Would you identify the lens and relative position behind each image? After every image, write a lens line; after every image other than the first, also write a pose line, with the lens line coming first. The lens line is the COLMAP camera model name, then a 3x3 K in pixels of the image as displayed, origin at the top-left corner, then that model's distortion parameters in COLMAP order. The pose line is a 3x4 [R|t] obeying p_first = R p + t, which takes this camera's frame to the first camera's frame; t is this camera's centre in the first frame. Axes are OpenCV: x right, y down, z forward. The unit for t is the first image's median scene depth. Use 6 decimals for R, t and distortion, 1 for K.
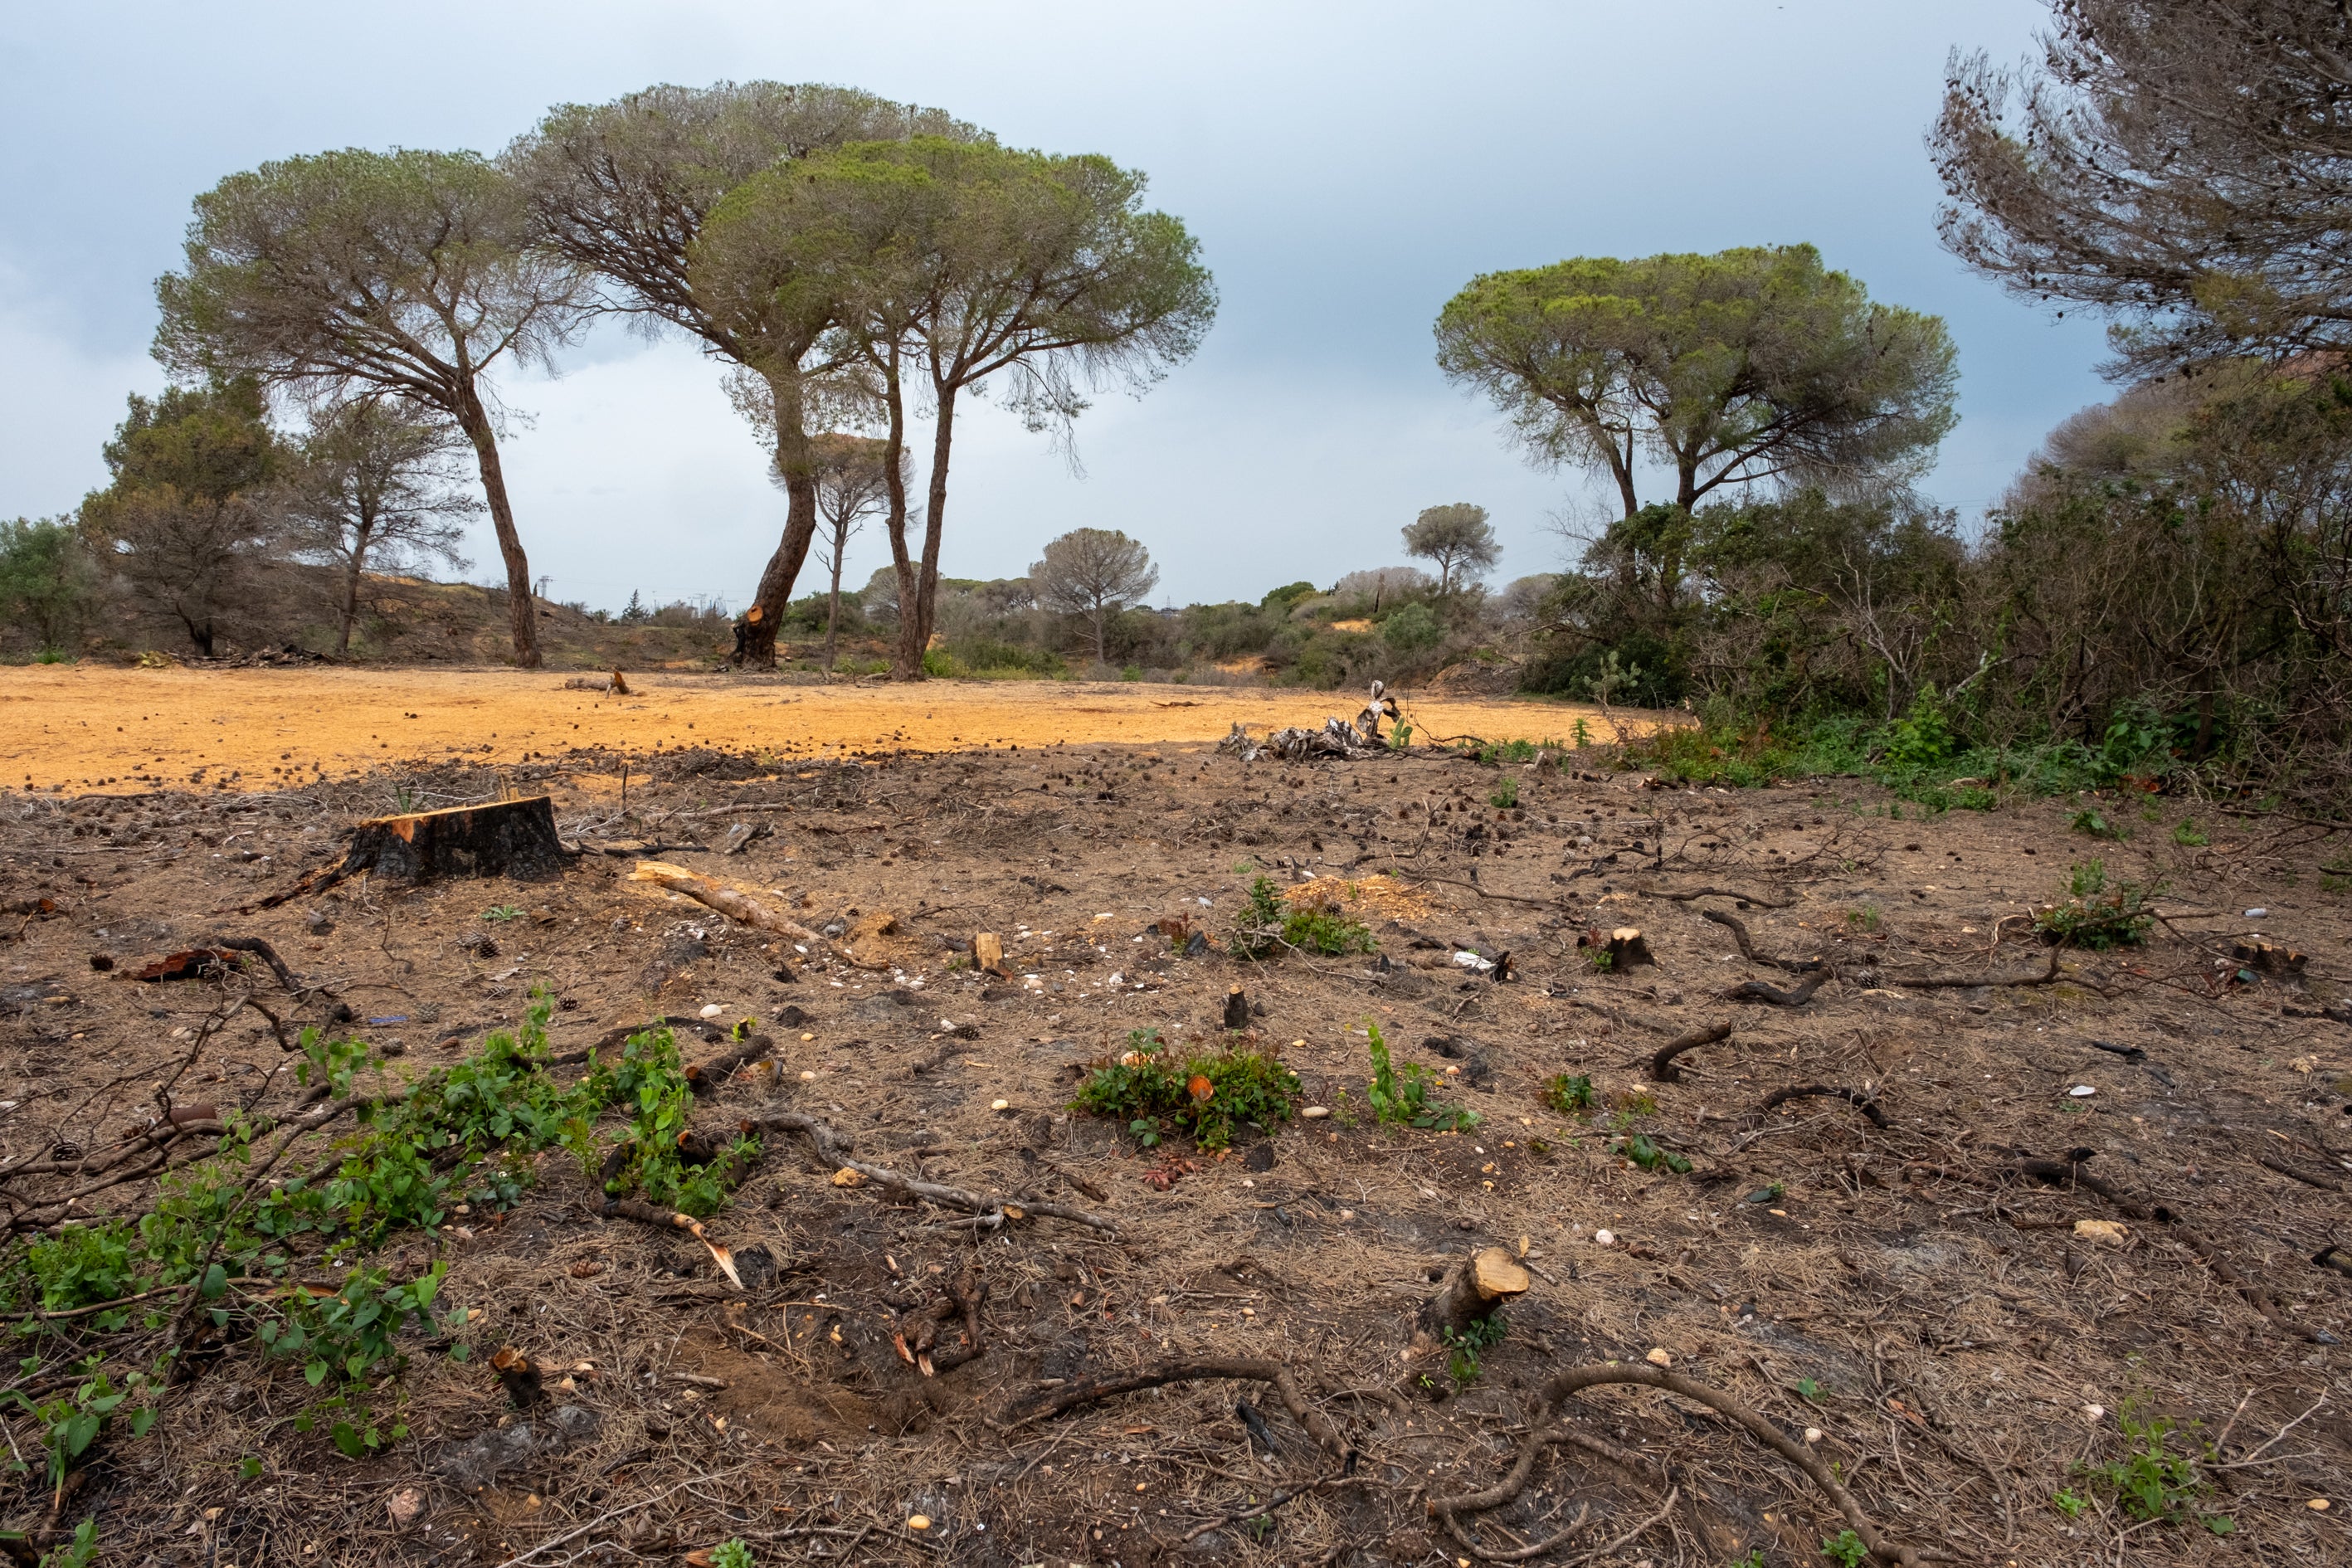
lens RADIAL K [[1763.6, 0, 1176.0], [0, 1763.6, 784.0], [0, 0, 1]] dist [-0.039828, 0.074206]
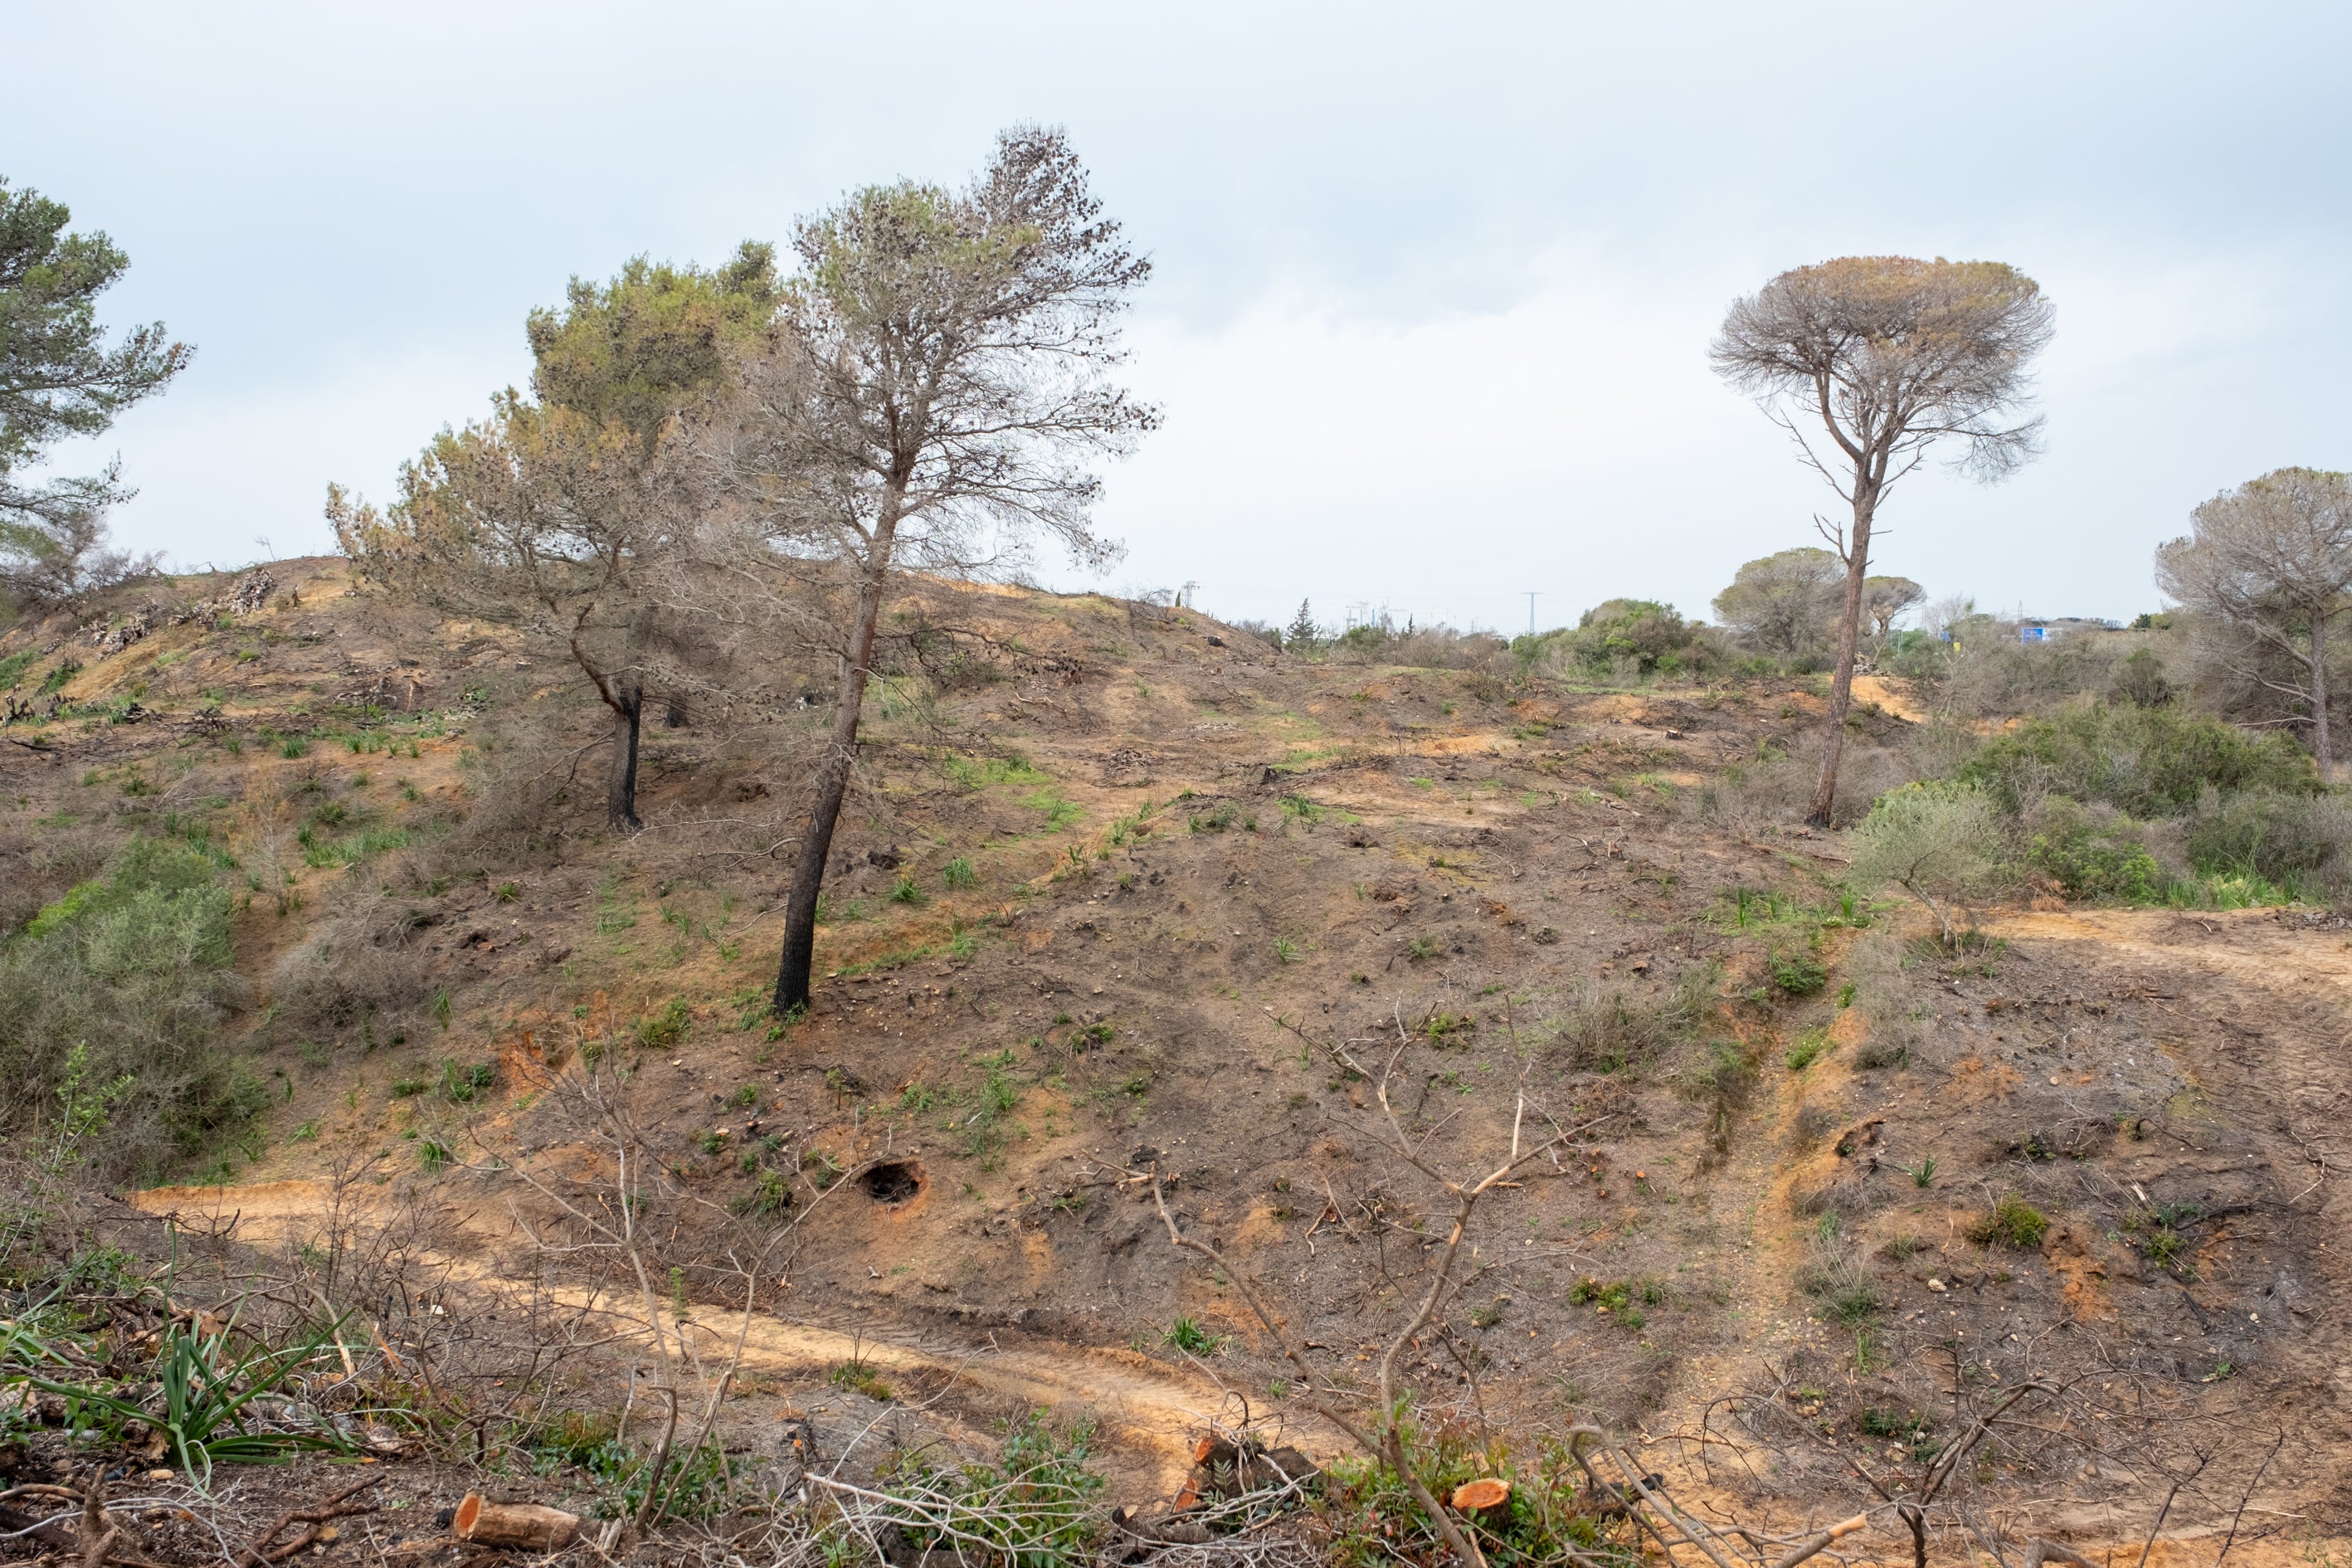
lens RADIAL K [[1763.6, 0, 1176.0], [0, 1763.6, 784.0], [0, 0, 1]] dist [-0.039828, 0.074206]
pose [[0.945631, 0.022947, -0.324430, -0.243139], [-0.023504, 0.999721, 0.002202, -0.068406], [0.324390, 0.005543, 0.945907, 0.587313]]
